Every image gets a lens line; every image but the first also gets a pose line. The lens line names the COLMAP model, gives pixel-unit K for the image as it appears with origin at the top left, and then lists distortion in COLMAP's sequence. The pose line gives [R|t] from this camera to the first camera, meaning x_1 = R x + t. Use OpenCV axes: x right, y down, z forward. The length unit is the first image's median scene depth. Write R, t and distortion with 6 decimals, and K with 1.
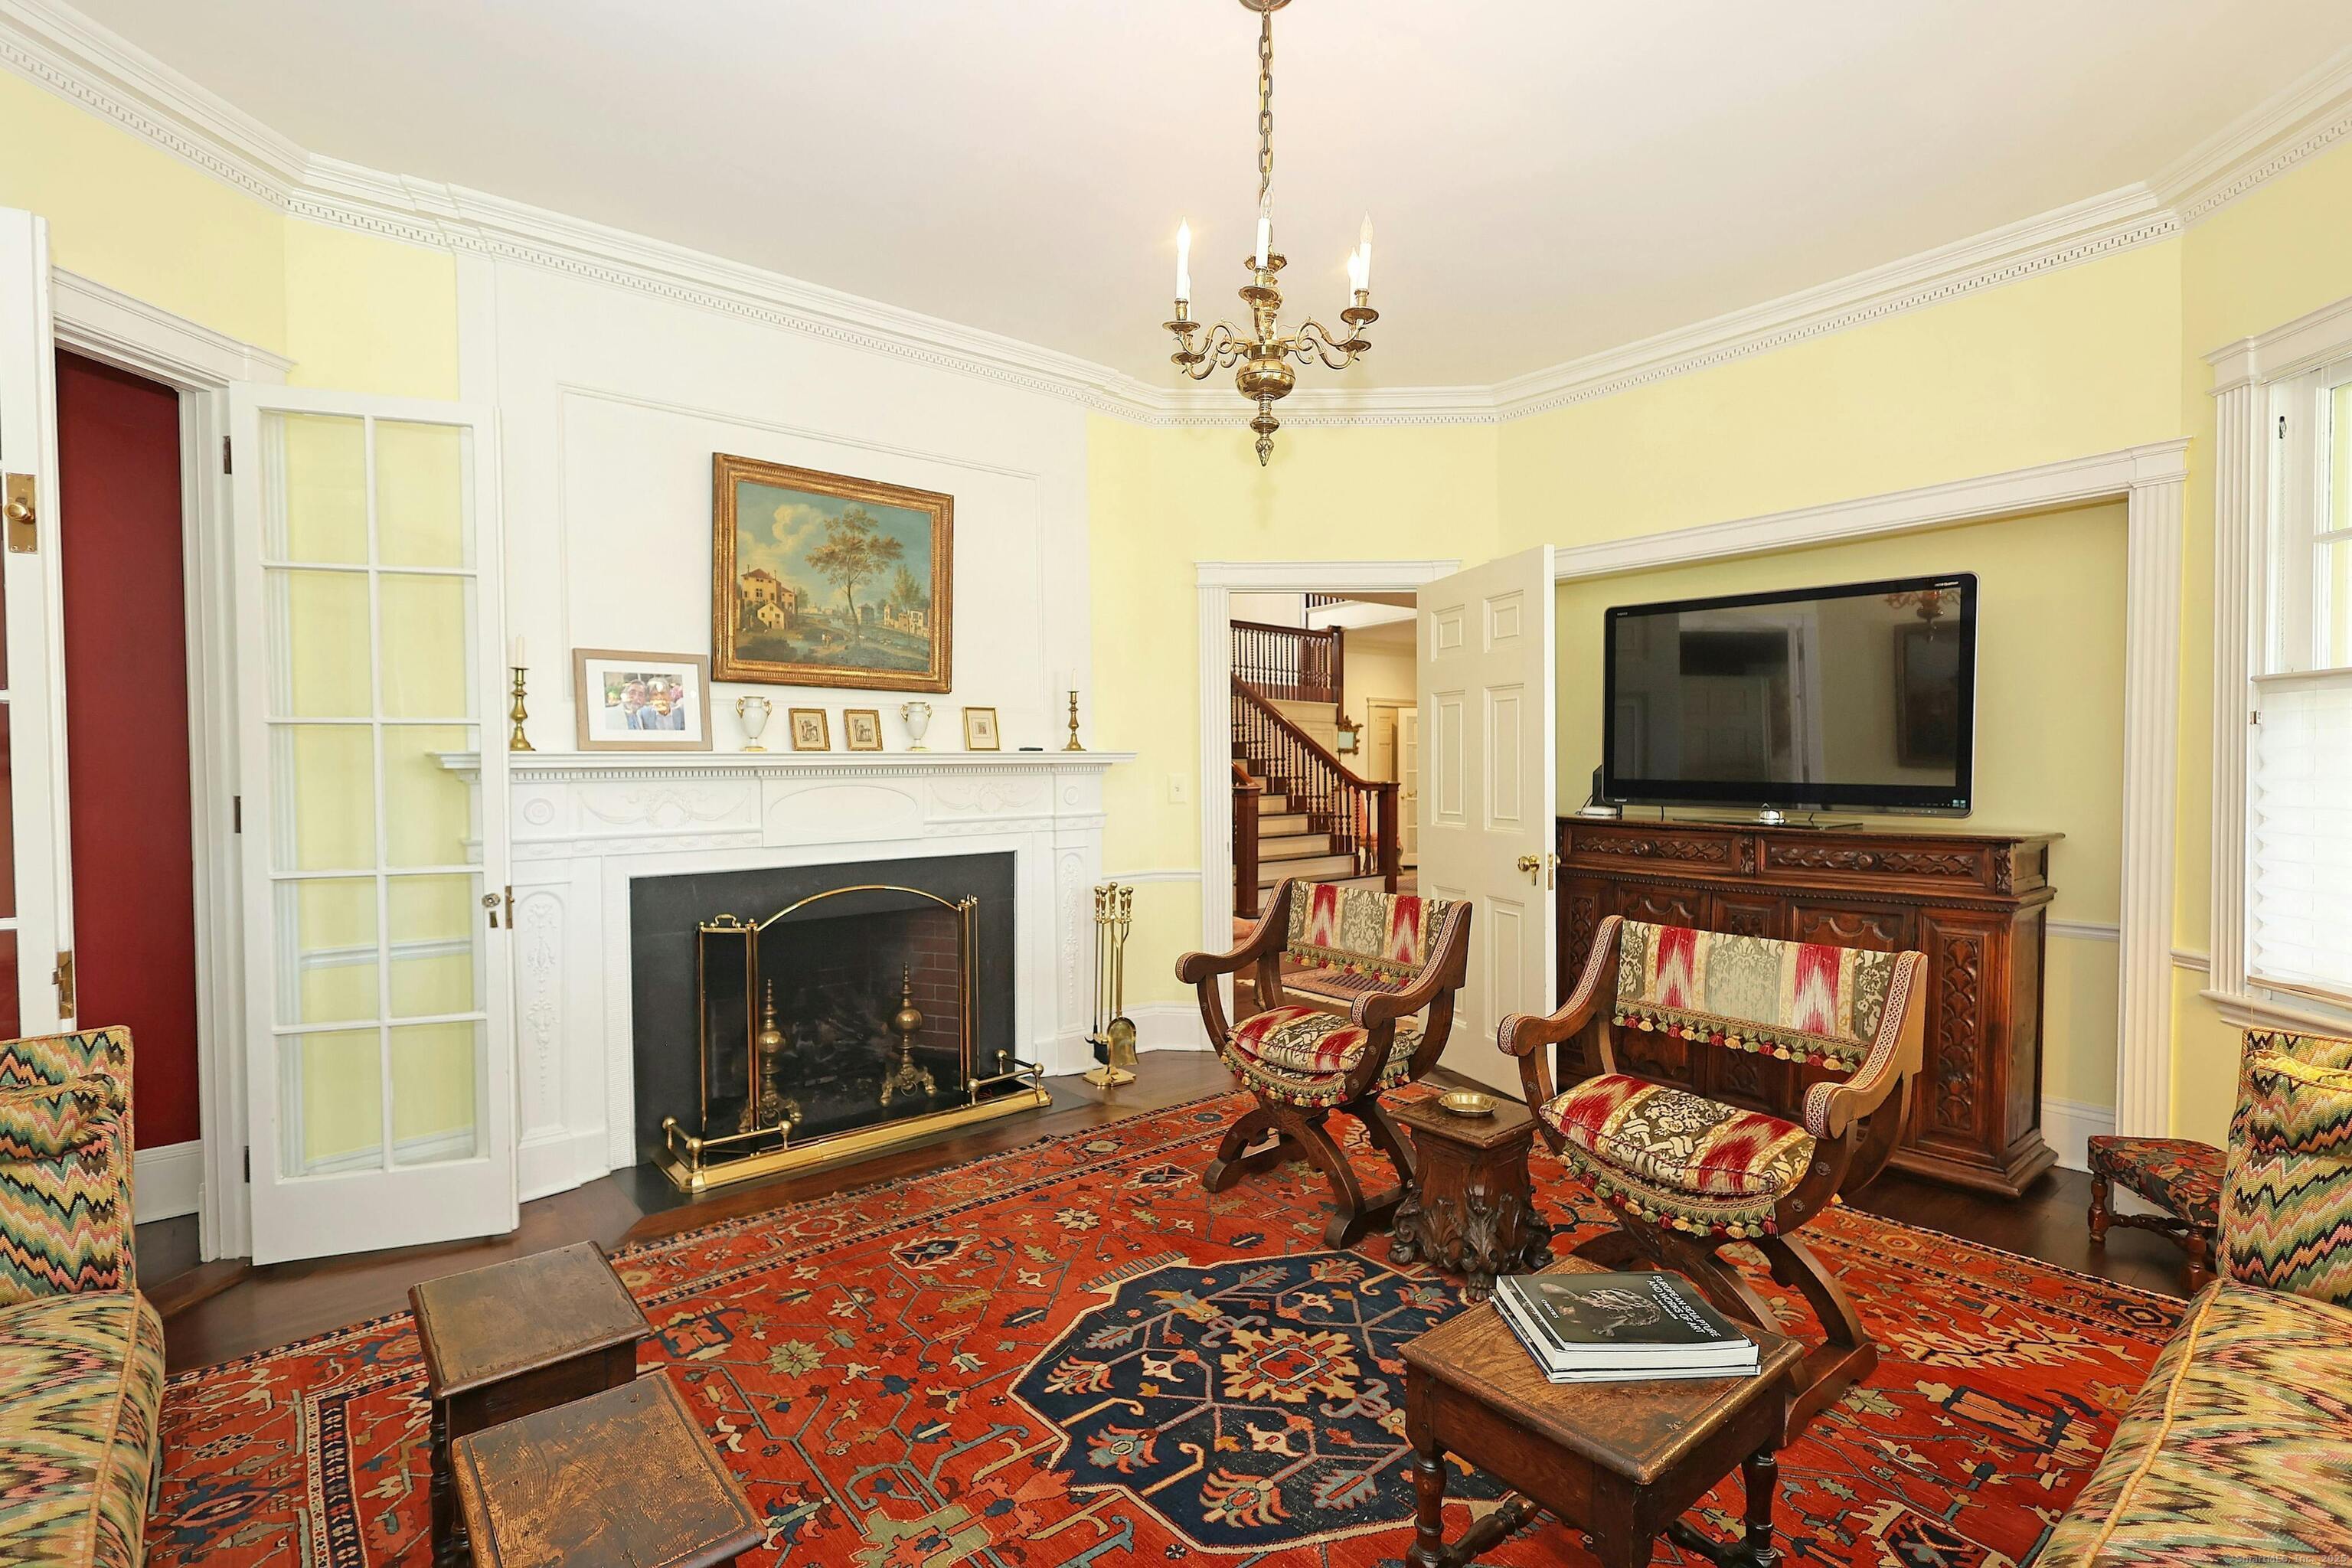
lens RADIAL K [[1086.6, 0, 1168.9], [0, 1086.6, 786.1], [0, 0, 1]] dist [0.002808, 0.000013]
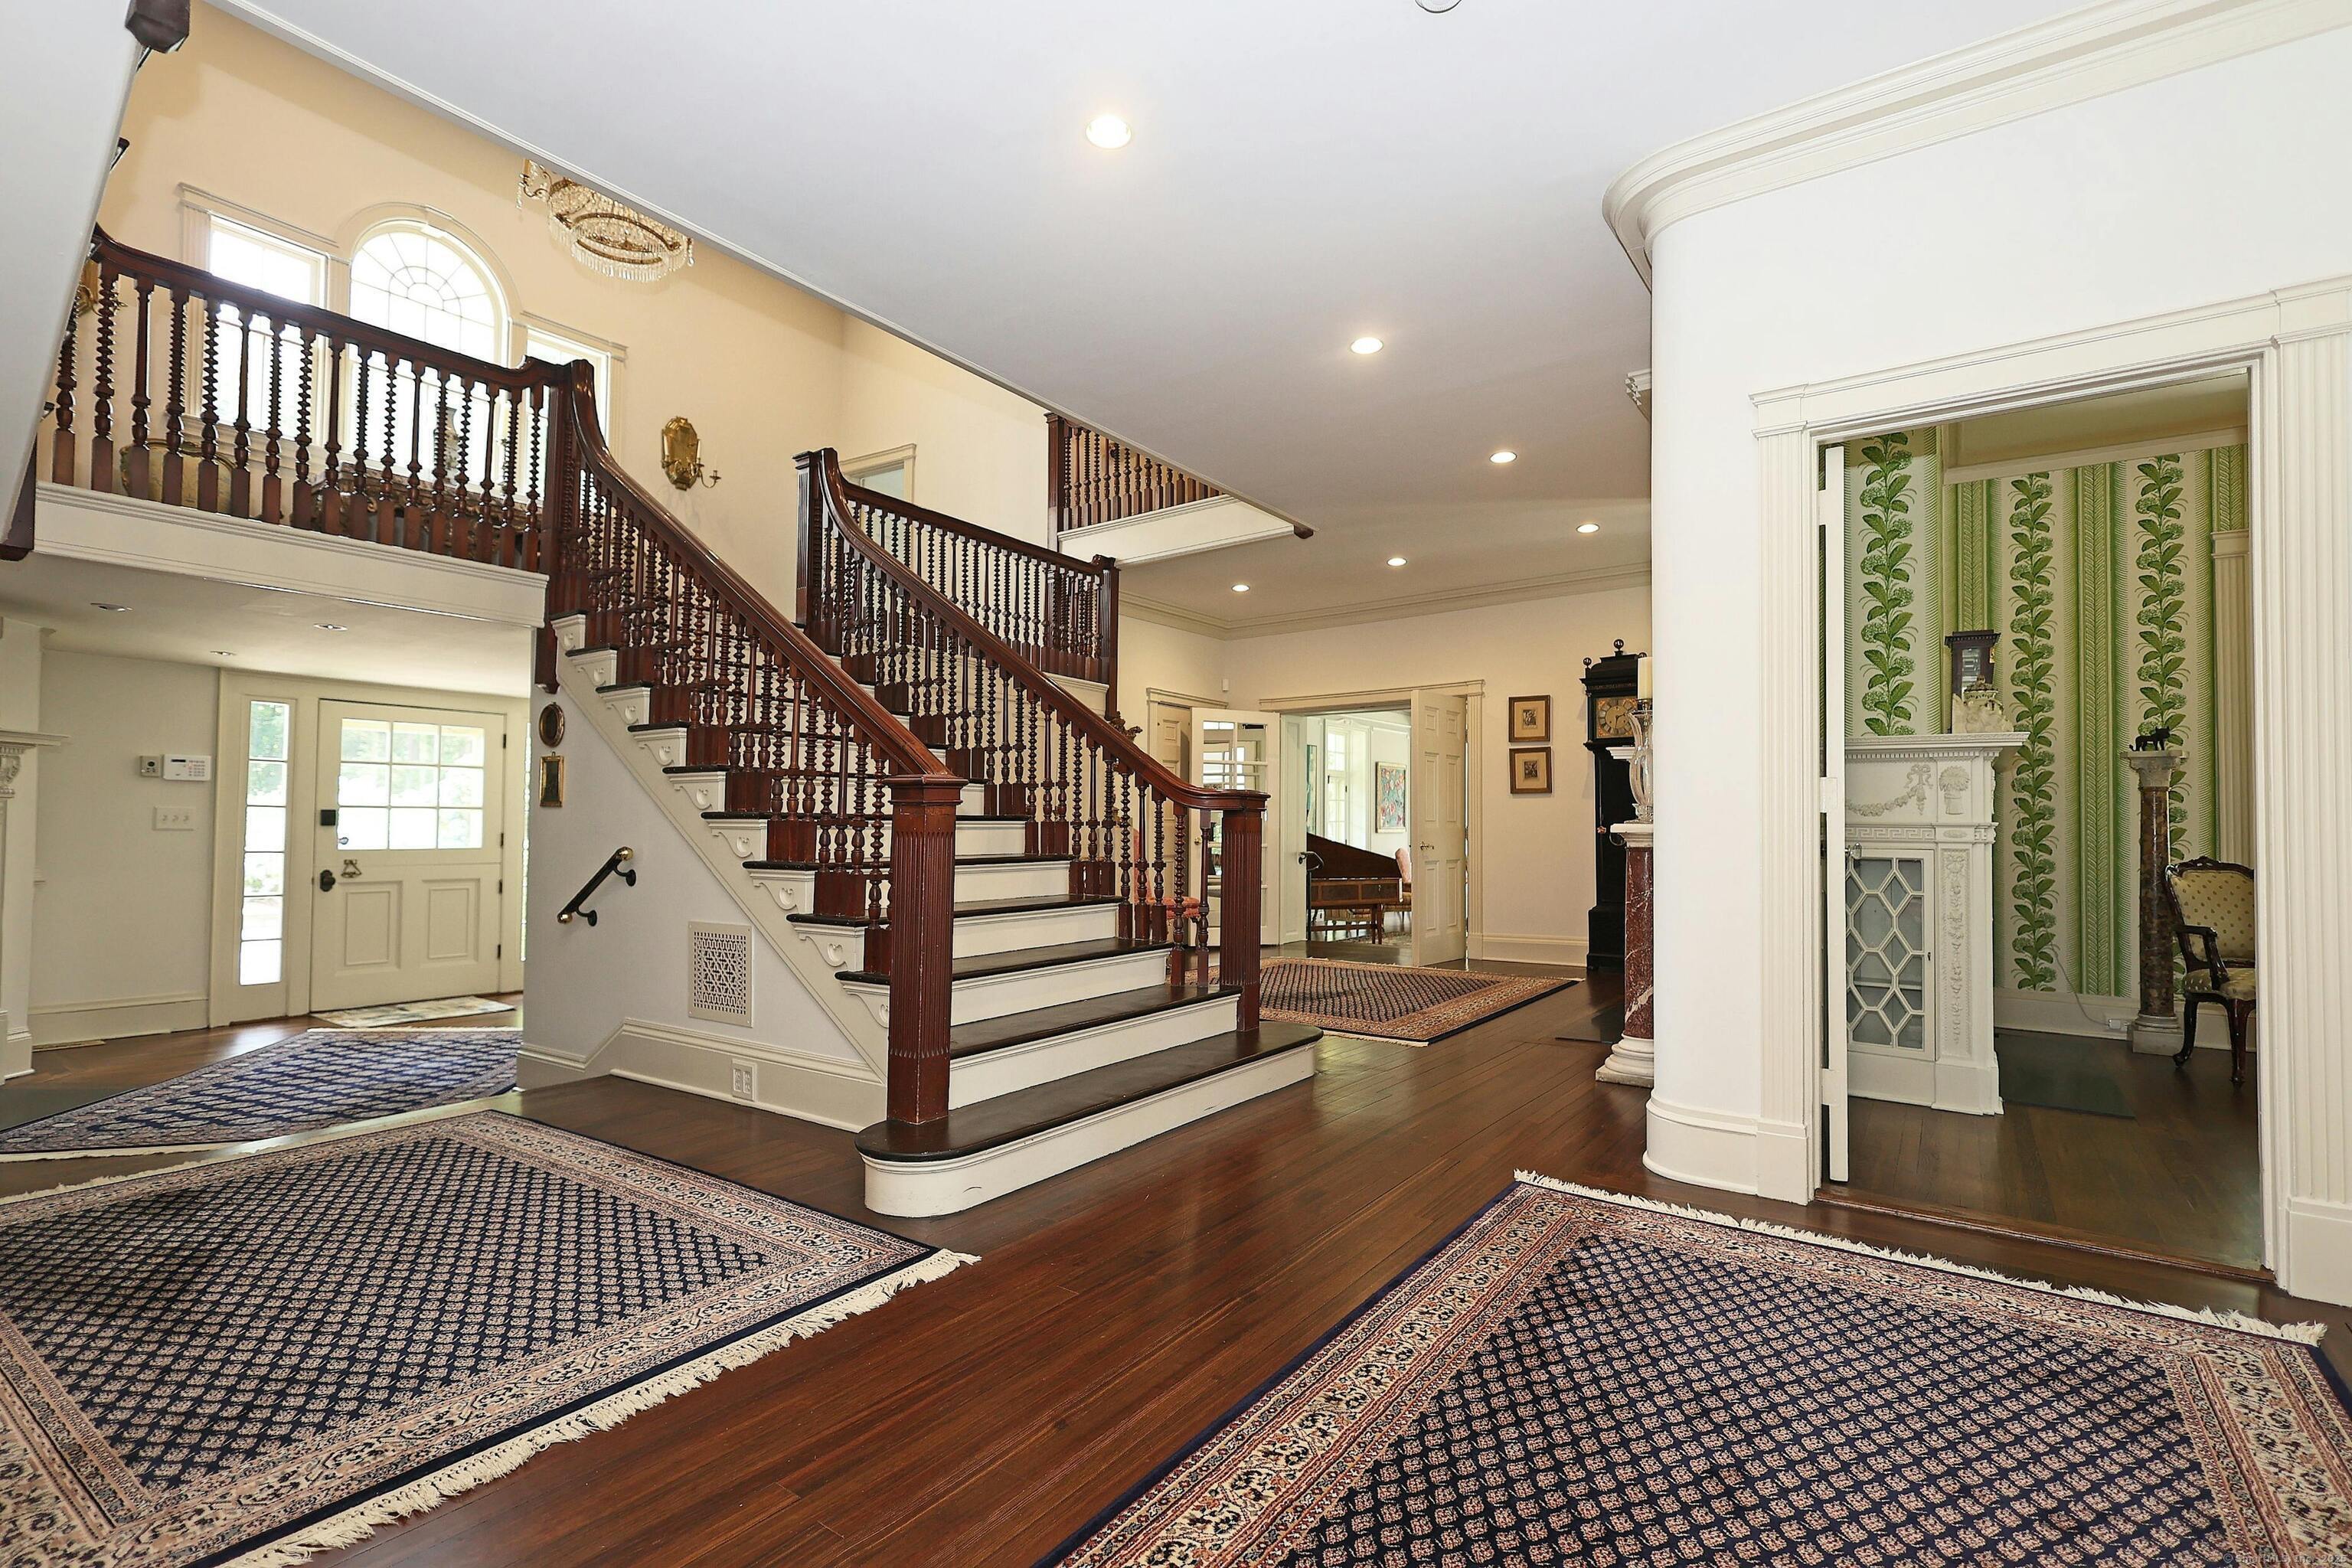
lens RADIAL K [[1086.6, 0, 1177.4], [0, 1086.6, 797.5], [0, 0, 1]] dist [0.002808, 0.000013]
pose [[0.967850, 0.019795, 0.250748, 0.043773], [-0.008037, 0.998823, -0.047830, 0.016589], [-0.251399, 0.044277, 0.966870, 0.426840]]
